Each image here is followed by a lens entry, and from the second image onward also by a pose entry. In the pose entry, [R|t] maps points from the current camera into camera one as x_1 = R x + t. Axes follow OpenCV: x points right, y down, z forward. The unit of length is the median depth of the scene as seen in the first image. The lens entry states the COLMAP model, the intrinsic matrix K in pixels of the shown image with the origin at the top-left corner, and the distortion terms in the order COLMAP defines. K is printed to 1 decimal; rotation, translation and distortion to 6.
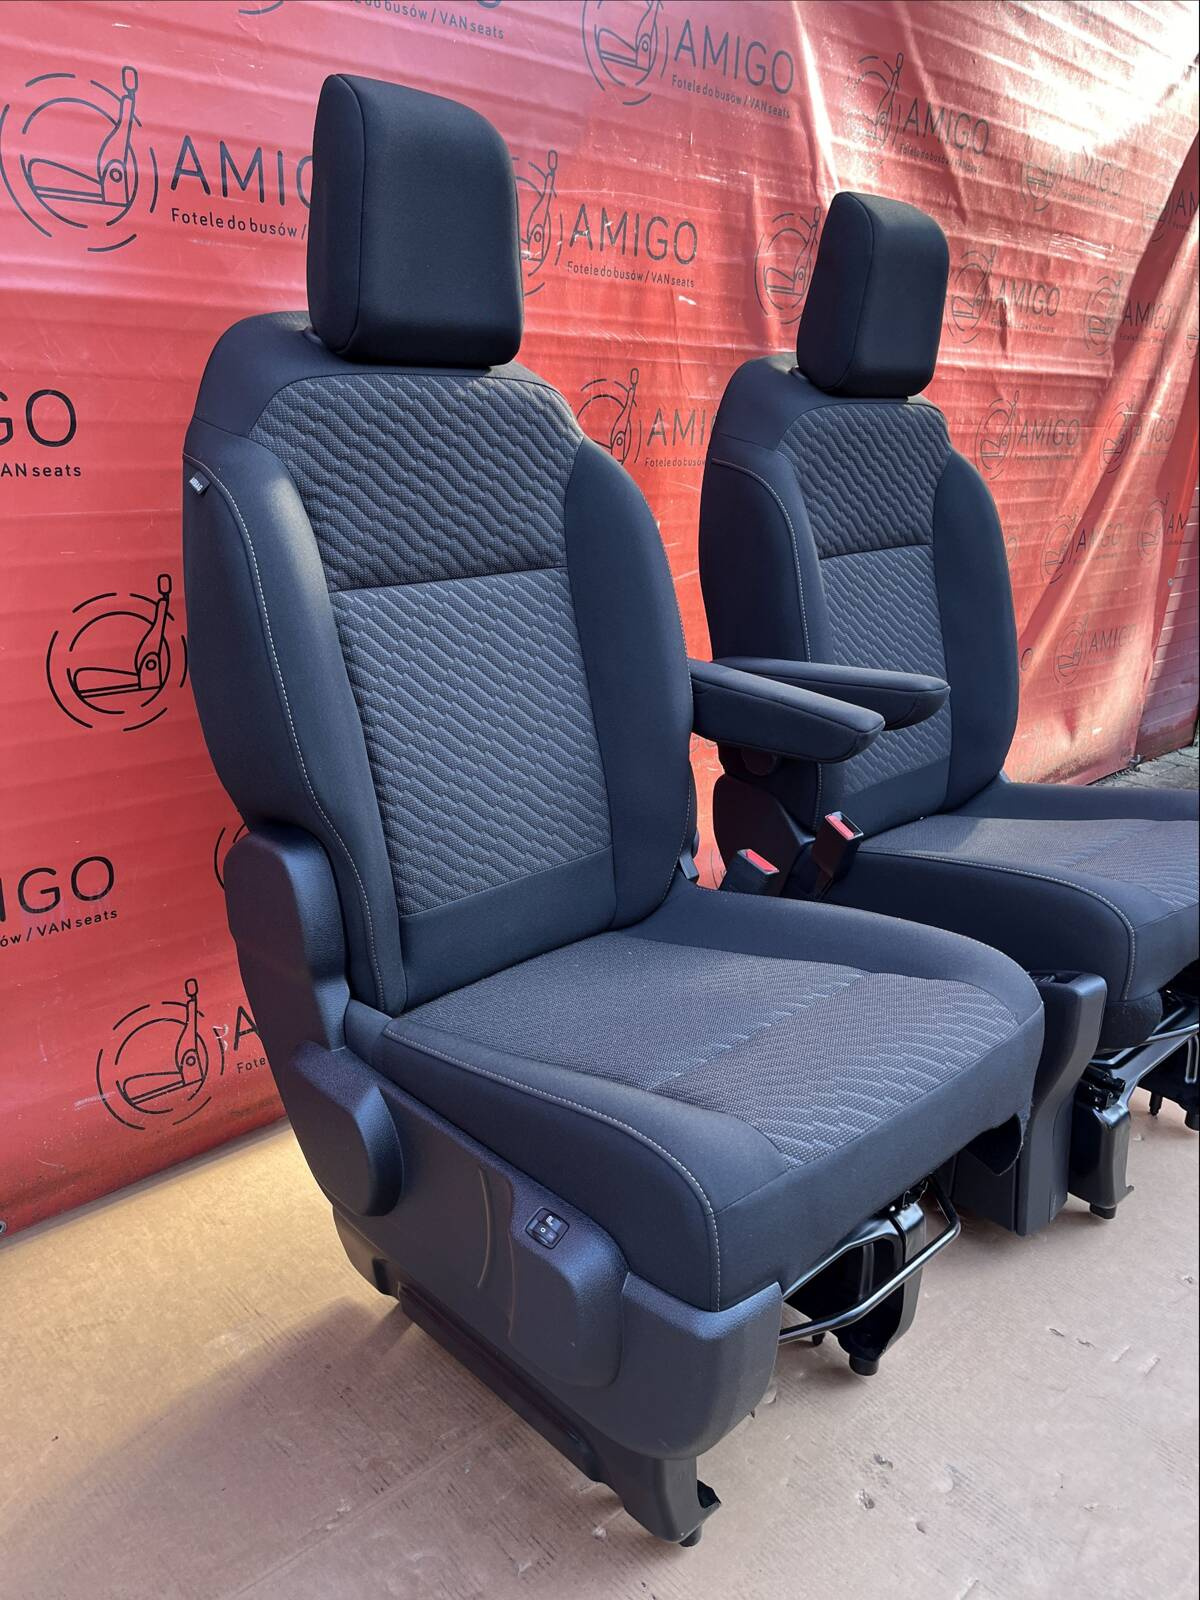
lens RADIAL K [[1229.2, 0, 601.9], [0, 1229.2, 809.9], [0, 0, 1]] dist [0.063026, -0.098927]
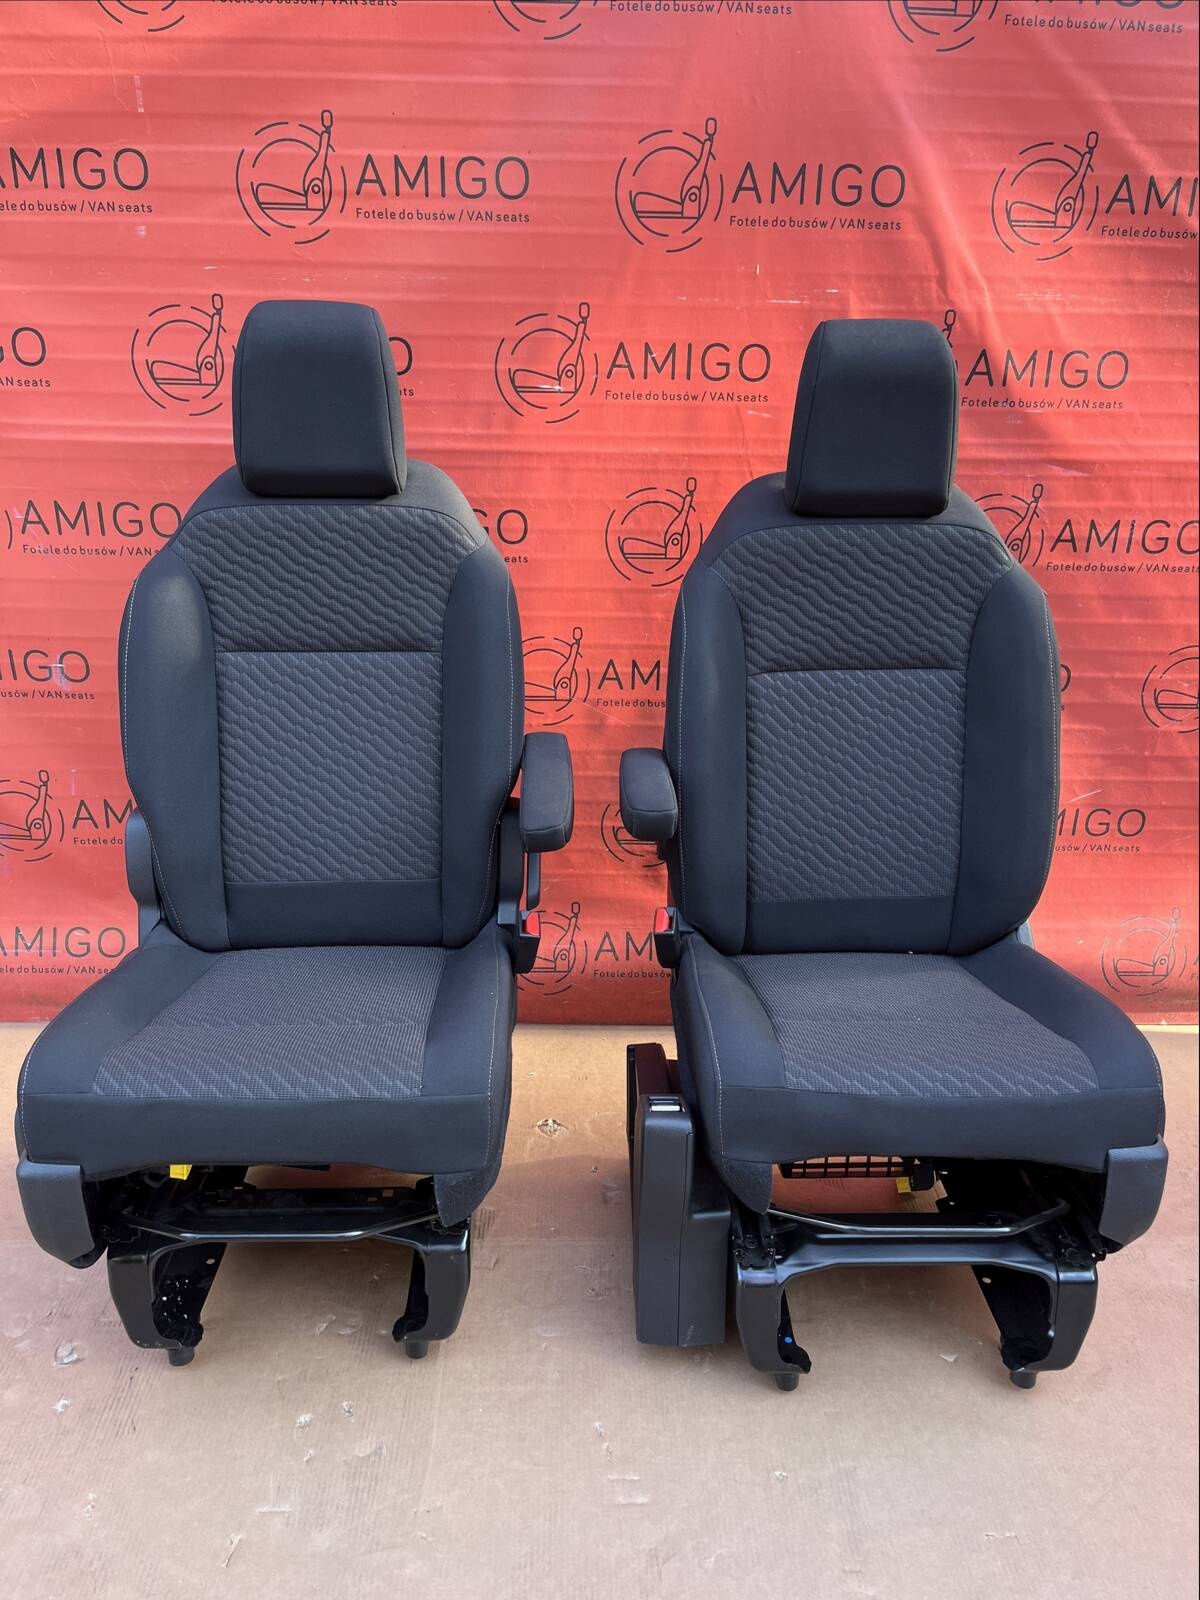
lens RADIAL K [[1229.2, 0, 593.1], [0, 1229.2, 802.1], [0, 0, 1]] dist [0.063026, -0.098927]
pose [[0.735373, 0.208559, -0.644772, 1.002997], [-0.208300, 0.974966, 0.077795, -0.193722], [0.644855, 0.077097, 0.760406, 0.173711]]
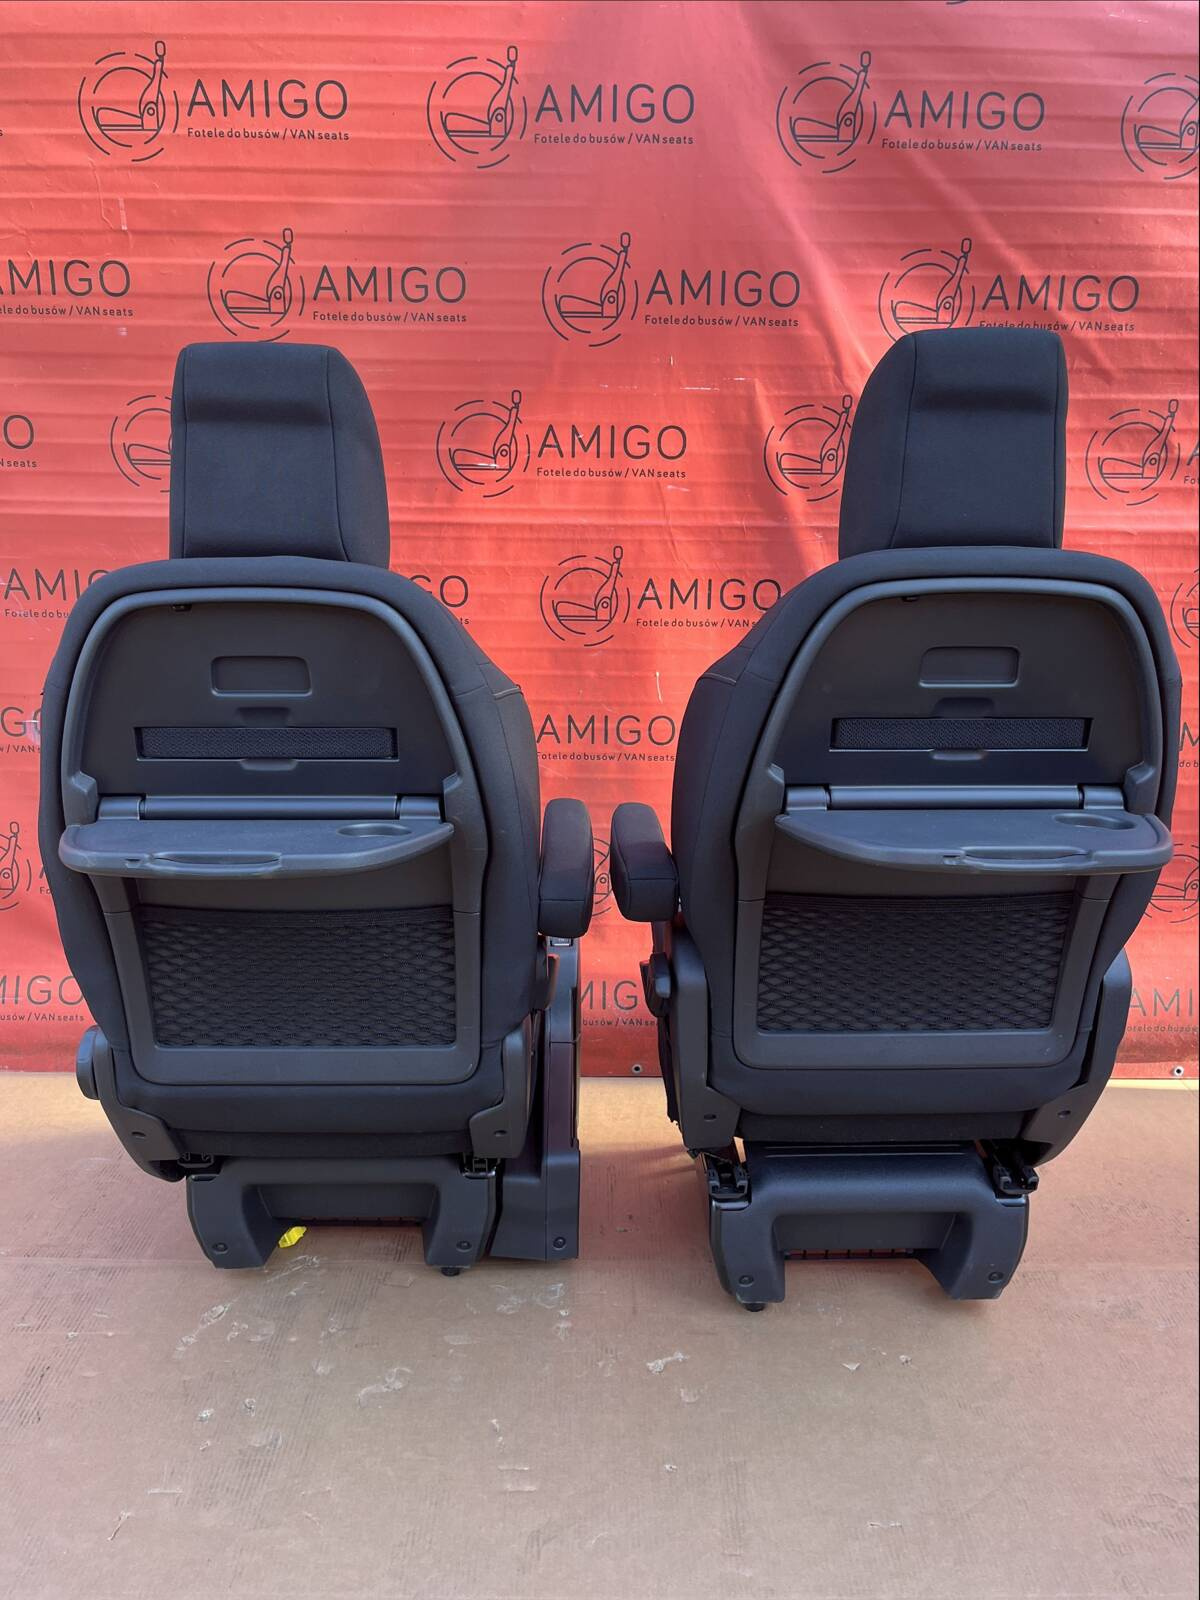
lens RADIAL K [[1229.2, 0, 596.0], [0, 1229.2, 787.8], [0, 0, 1]] dist [0.063026, -0.098927]
pose [[0.723732, 0.119695, -0.679621, 1.169998], [-0.206936, 0.977163, -0.048268, -0.087766], [0.658324, 0.175571, 0.731973, 0.202693]]
